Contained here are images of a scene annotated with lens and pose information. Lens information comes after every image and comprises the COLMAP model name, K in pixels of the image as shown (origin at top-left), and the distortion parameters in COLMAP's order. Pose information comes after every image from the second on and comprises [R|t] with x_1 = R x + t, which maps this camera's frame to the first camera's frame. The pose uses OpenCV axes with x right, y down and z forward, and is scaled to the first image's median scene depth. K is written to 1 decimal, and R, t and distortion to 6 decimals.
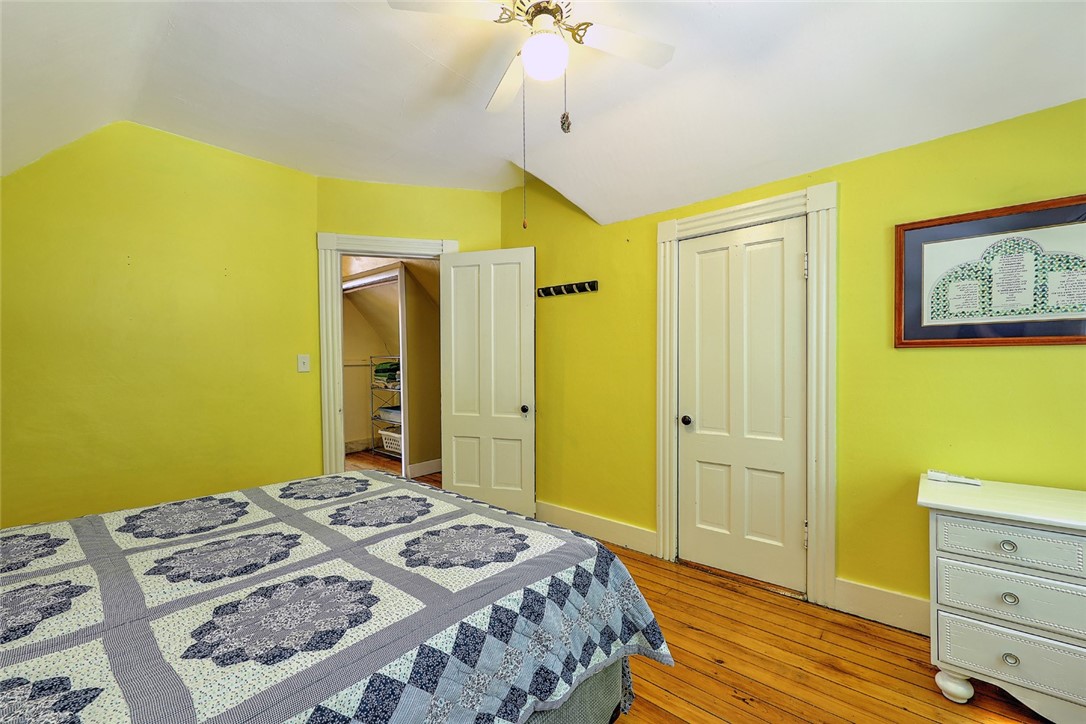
lens RADIAL K [[443.3, 0, 546.7], [0, 443.3, 367.0], [0, 0, 1]] dist [0.002265, 0.000567]
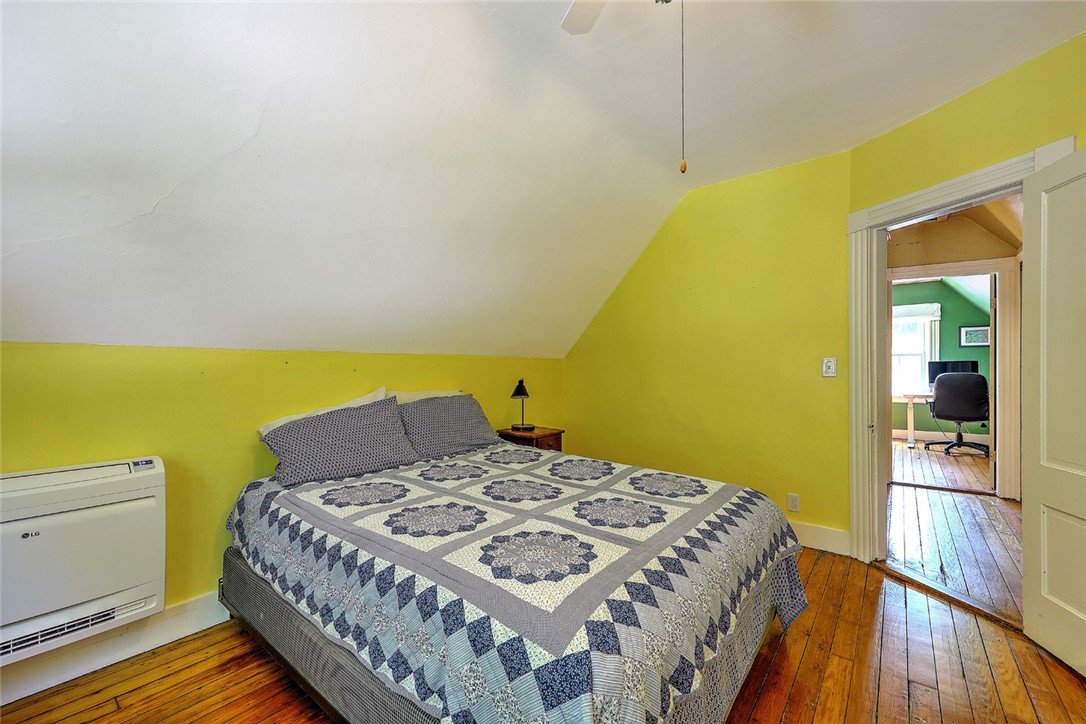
lens RADIAL K [[443.3, 0, 546.7], [0, 443.3, 367.0], [0, 0, 1]] dist [0.002265, 0.000567]
pose [[0.046460, 0.008475, -0.998884, 0.712541], [-0.014641, 0.999862, 0.007803, -0.015912], [0.998813, 0.014262, 0.046578, 0.871959]]
